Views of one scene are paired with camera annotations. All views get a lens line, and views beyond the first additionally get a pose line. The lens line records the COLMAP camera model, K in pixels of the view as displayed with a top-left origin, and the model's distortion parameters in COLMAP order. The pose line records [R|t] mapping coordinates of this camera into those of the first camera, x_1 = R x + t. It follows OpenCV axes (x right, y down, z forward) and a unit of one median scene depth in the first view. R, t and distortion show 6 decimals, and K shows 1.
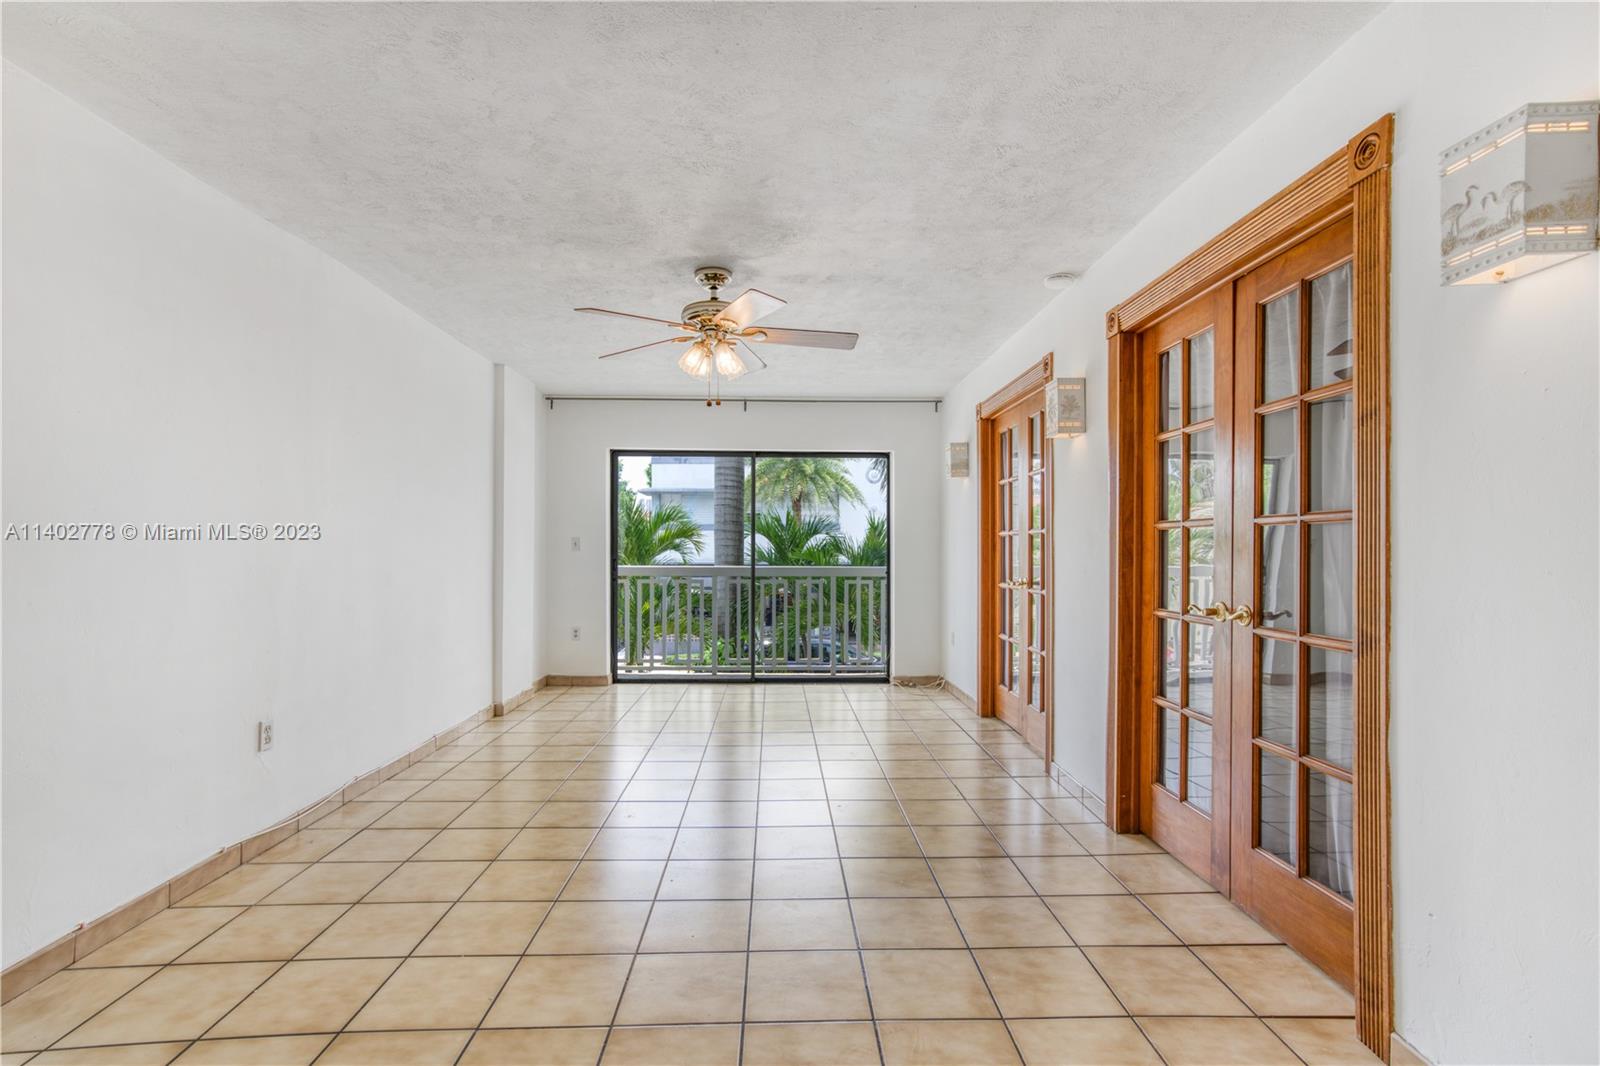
lens RADIAL K [[744.5, 0, 795.8], [0, 744.5, 538.4], [0, 0, 1]] dist [-0.040421, 0.033773]
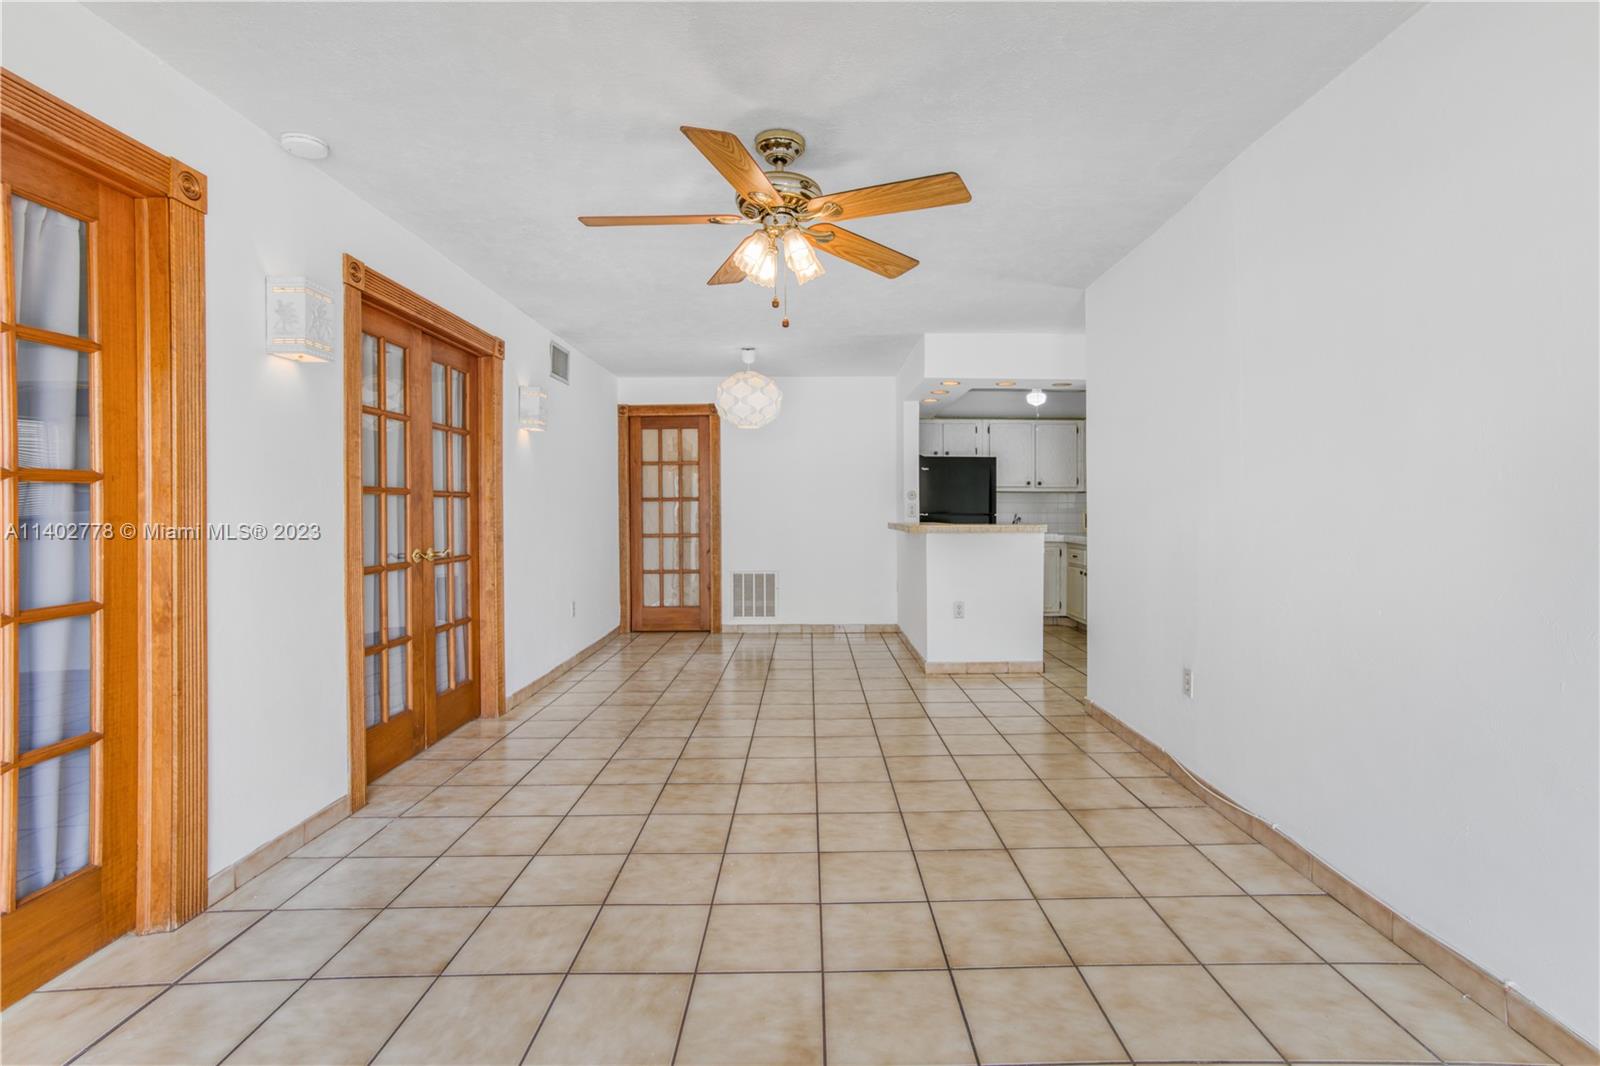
lens RADIAL K [[743.0, 0, 803.7], [0, 743.0, 500.7], [0, 0, 1]] dist [-0.048490, 0.038093]
pose [[-0.999321, 0.003911, 0.036650, -0.160017], [0.003021, 0.999701, -0.024284, 0.020836], [-0.036734, -0.024157, -0.999033, 1.740273]]
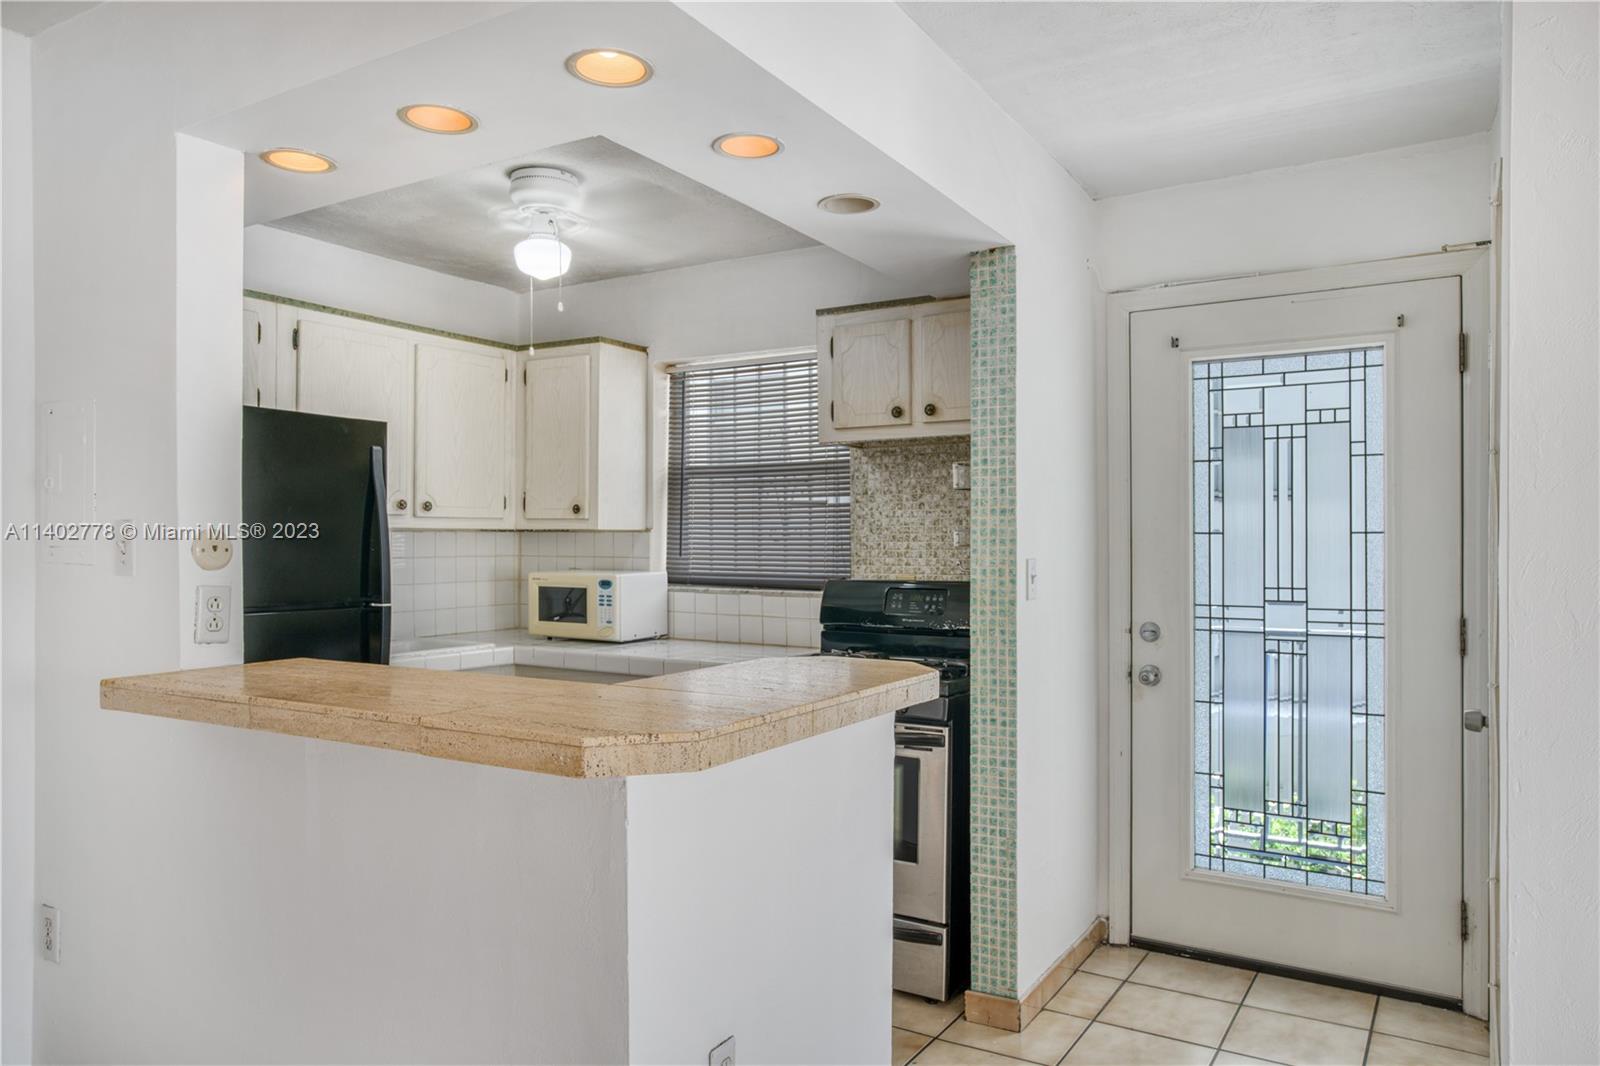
lens RADIAL K [[1088.2, 0, 801.5], [0, 1088.2, 540.8], [0, 0, 1]] dist [0.001366, 0.026019]
pose [[-0.558931, 0.000401, -0.829214, -0.029067], [0.015326, 0.999834, -0.009848, -0.031455], [0.829073, -0.018213, -0.558844, 0.510747]]
